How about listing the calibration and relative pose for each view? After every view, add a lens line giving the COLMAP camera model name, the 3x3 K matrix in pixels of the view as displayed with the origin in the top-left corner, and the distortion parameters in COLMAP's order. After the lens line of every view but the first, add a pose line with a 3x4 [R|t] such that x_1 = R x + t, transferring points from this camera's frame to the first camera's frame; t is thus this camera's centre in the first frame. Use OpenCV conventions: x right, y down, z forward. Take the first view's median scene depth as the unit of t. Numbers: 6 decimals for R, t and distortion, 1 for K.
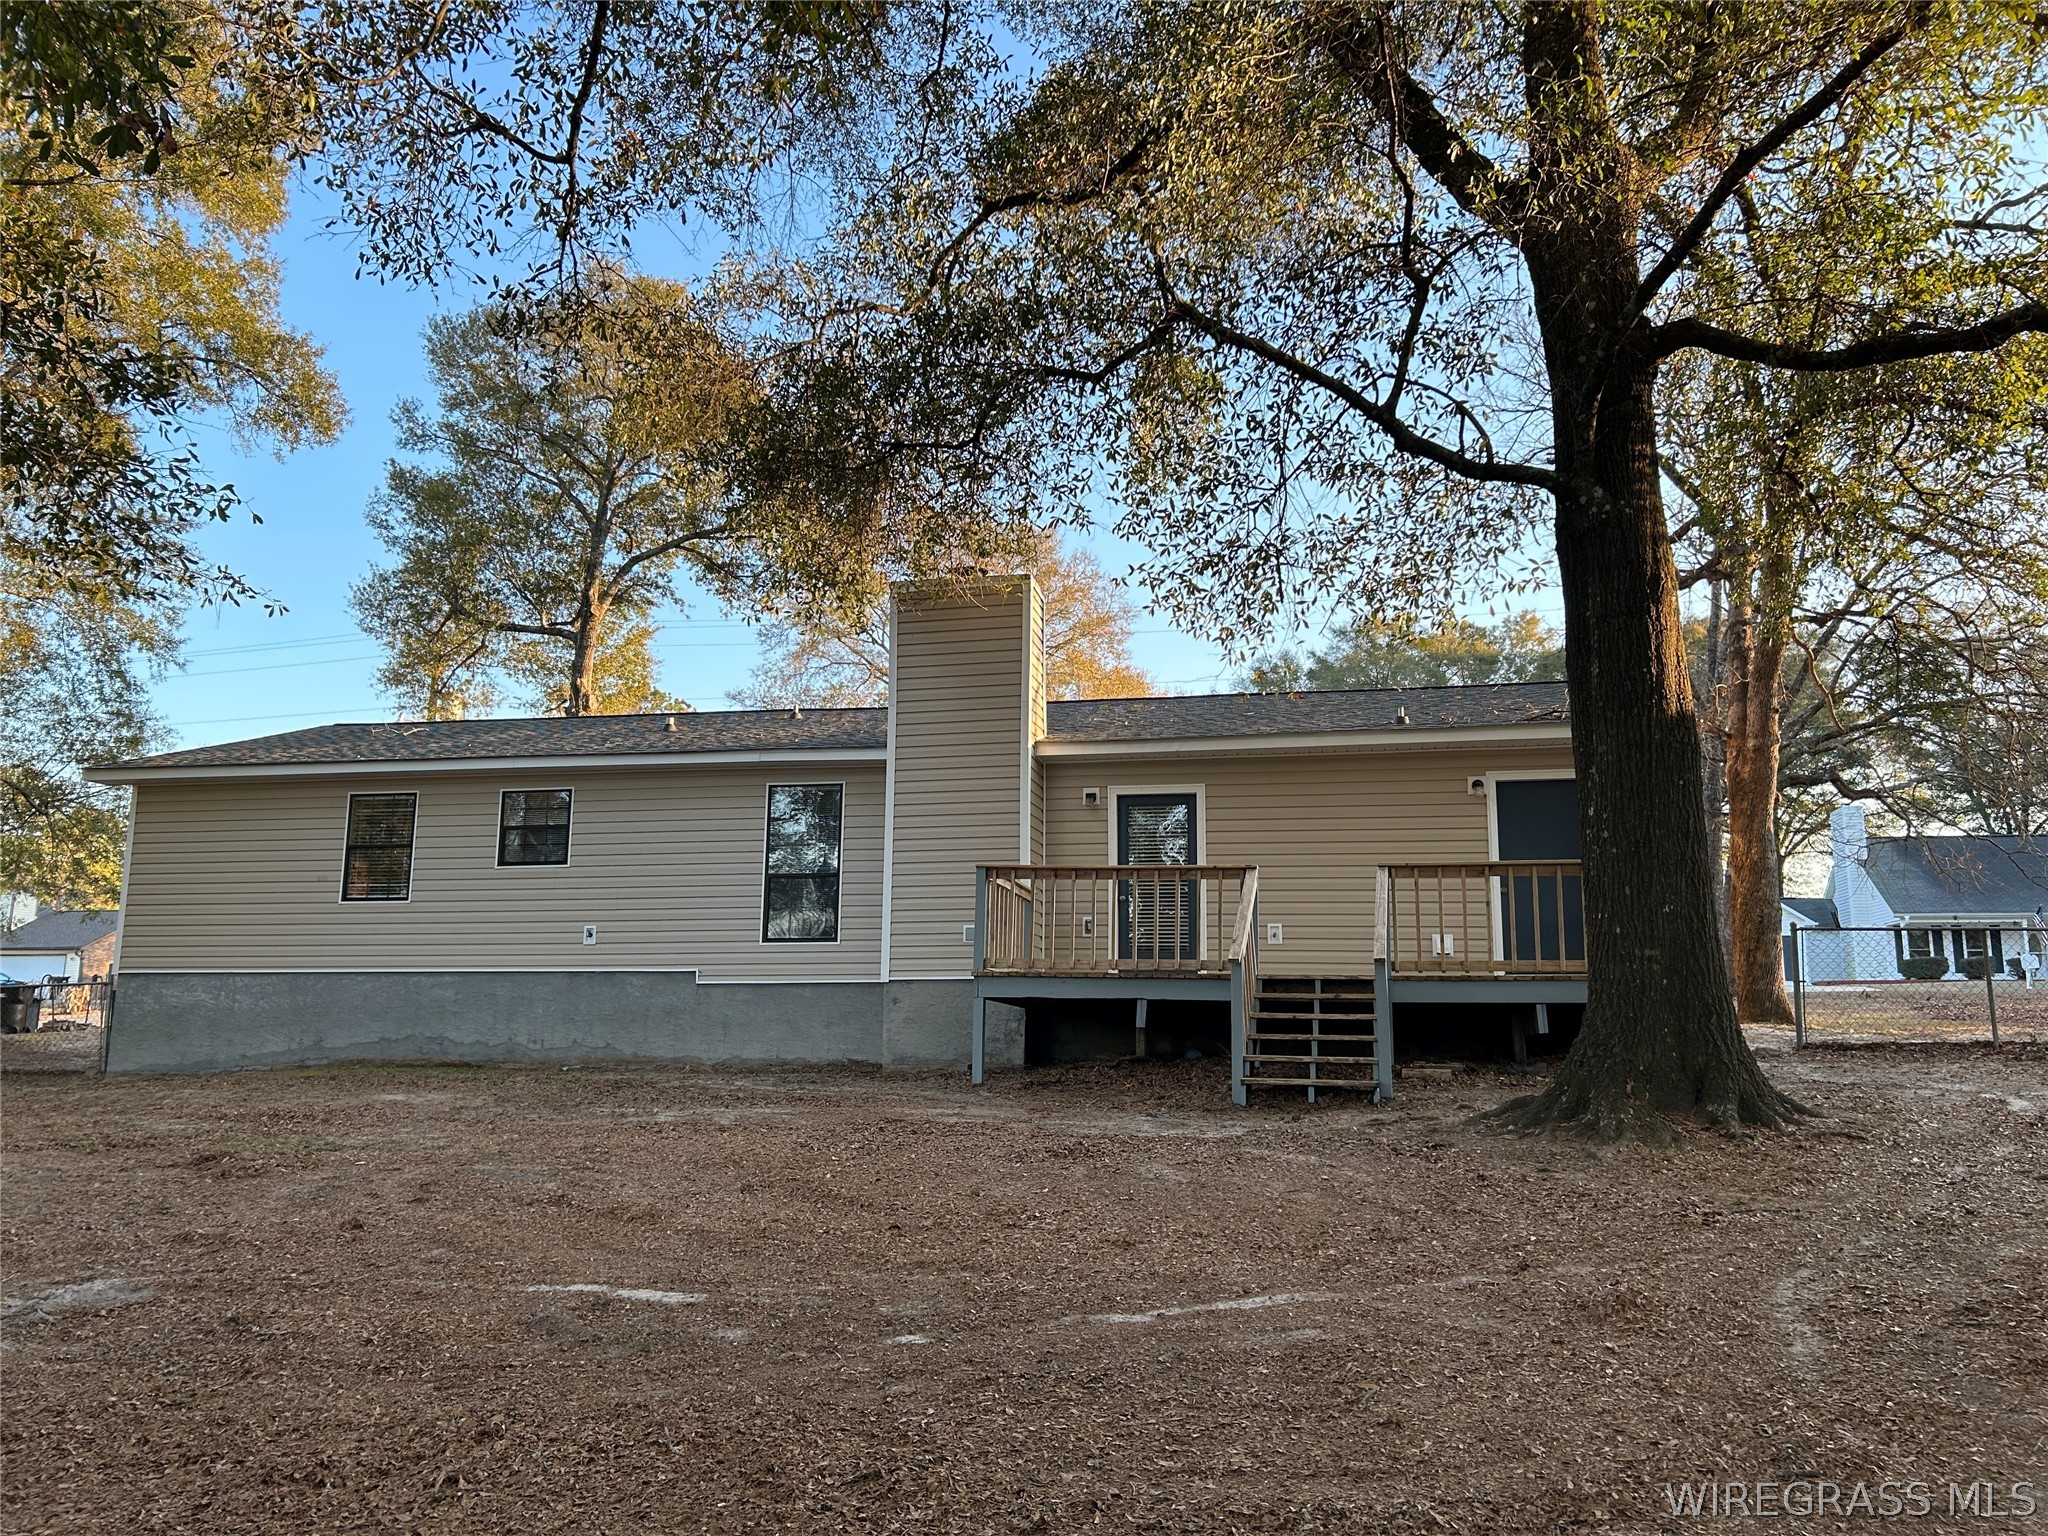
lens RADIAL K [[1549.2, 0, 1024.0], [0, 1549.2, 768.0], [0, 0, 1]] dist [0.099808, -0.116262]
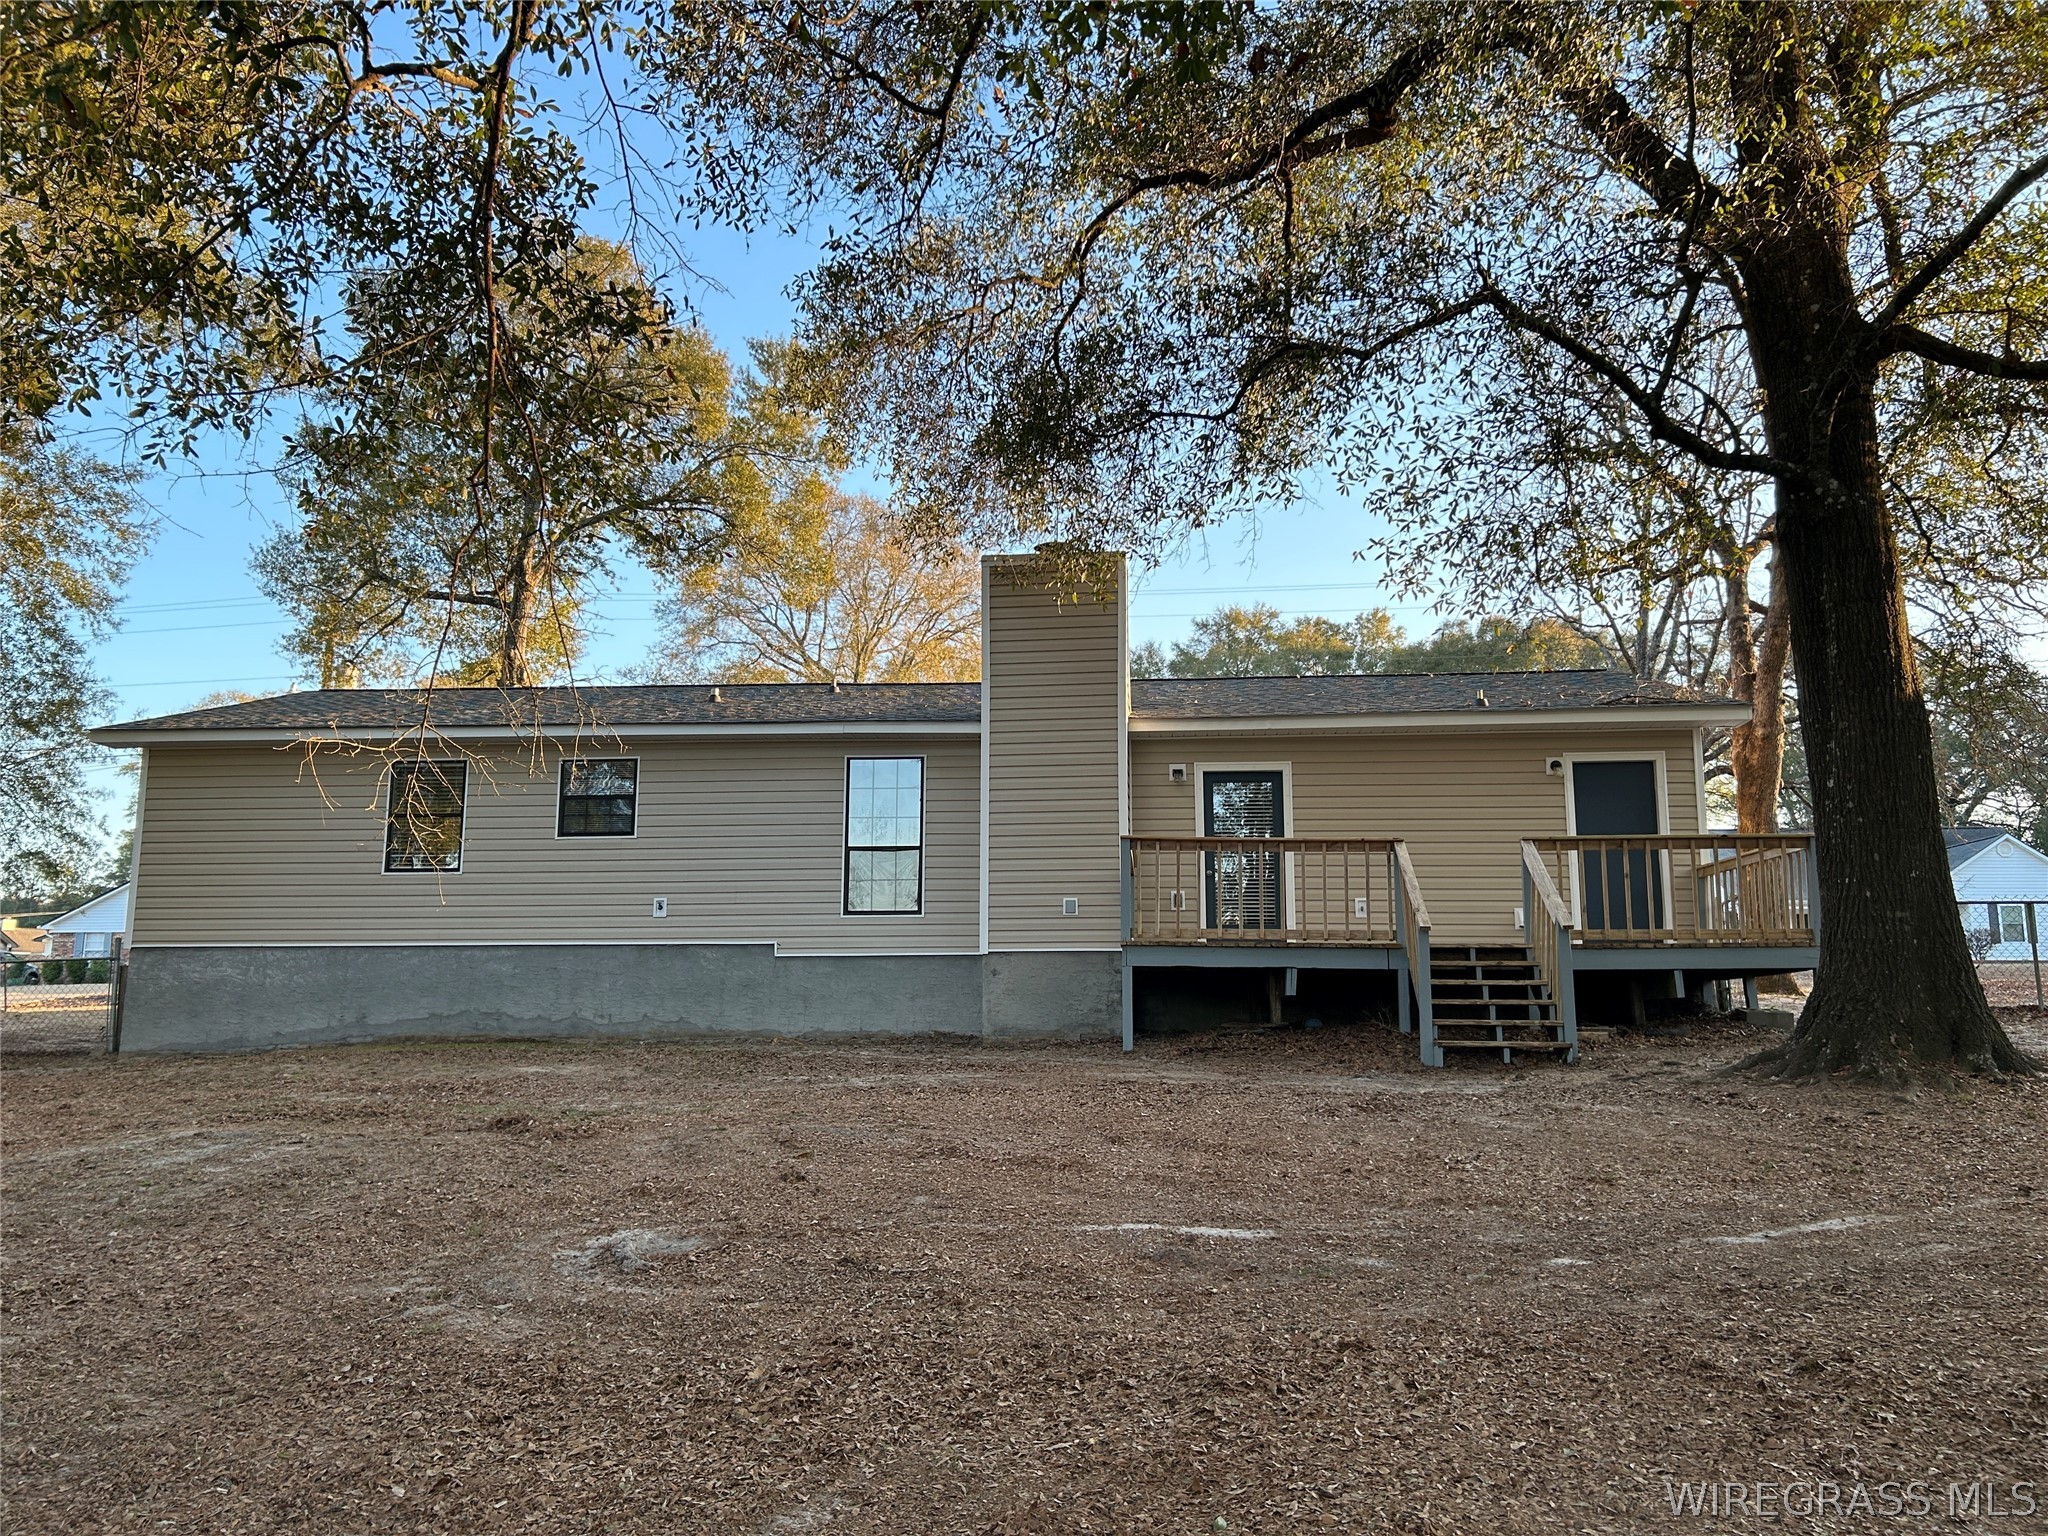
lens RADIAL K [[1549.2, 0, 1024.0], [0, 1549.2, 768.0], [0, 0, 1]] dist [0.099808, -0.116262]
pose [[0.992564, 0.013611, 0.120958, -0.171016], [-0.014447, 0.999877, 0.006038, 0.010178], [-0.120861, -0.007741, 0.992639, 0.001874]]
